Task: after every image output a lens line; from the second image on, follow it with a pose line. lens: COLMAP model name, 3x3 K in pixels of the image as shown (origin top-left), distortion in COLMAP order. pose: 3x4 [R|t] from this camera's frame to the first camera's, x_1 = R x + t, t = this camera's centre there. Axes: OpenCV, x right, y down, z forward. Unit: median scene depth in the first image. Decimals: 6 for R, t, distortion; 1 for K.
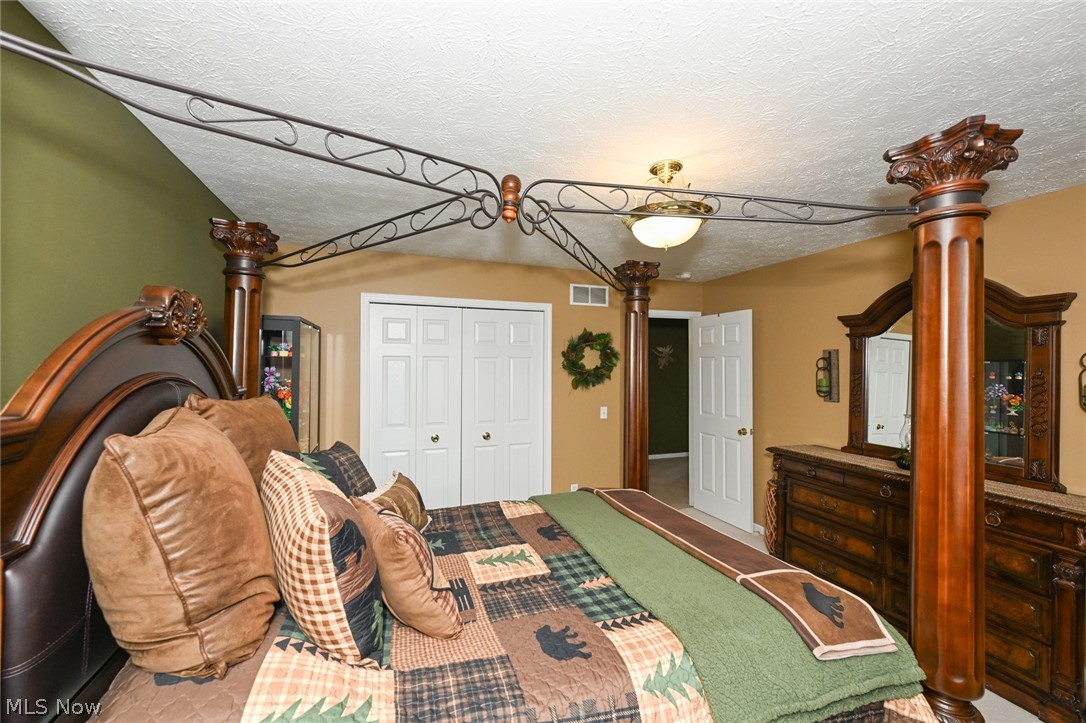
lens RADIAL K [[430.8, 0, 514.2], [0, 430.8, 361.1], [0, 0, 1]] dist [-0.003095, 0.000249]
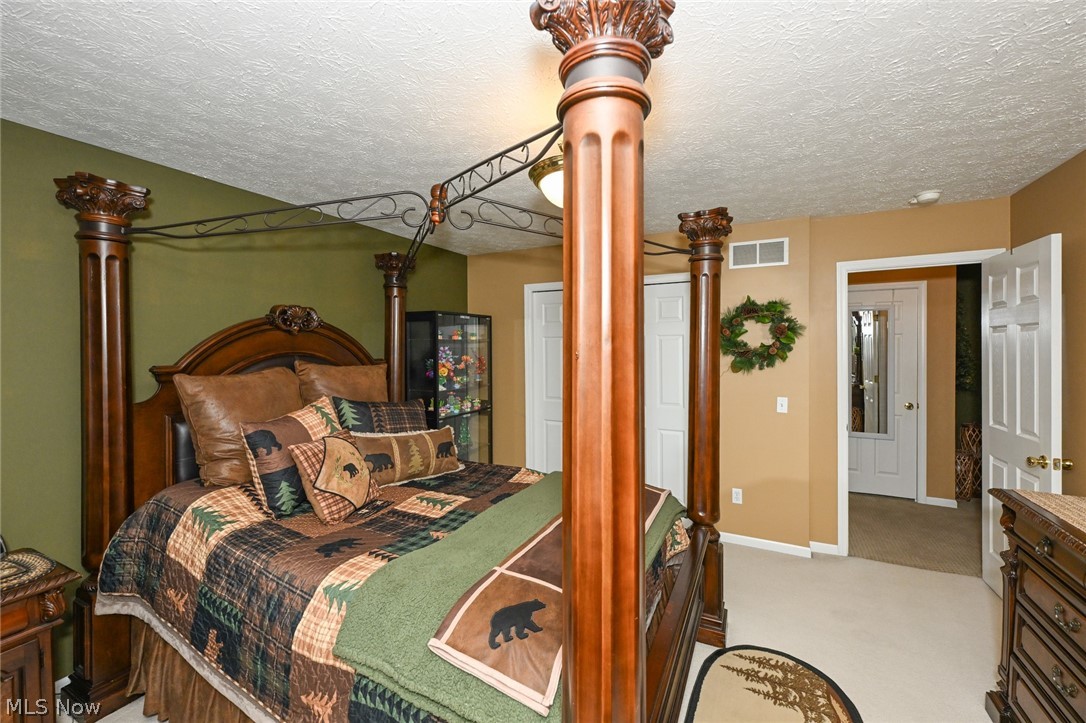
lens RADIAL K [[430.8, 0, 524.1], [0, 430.8, 349.2], [0, 0, 1]] dist [-0.003095, 0.000249]
pose [[0.690945, -0.001161, -0.722906, 1.081043], [0.013463, 0.999846, 0.011262, 0.015649], [0.722782, -0.017514, 0.690854, 0.354406]]
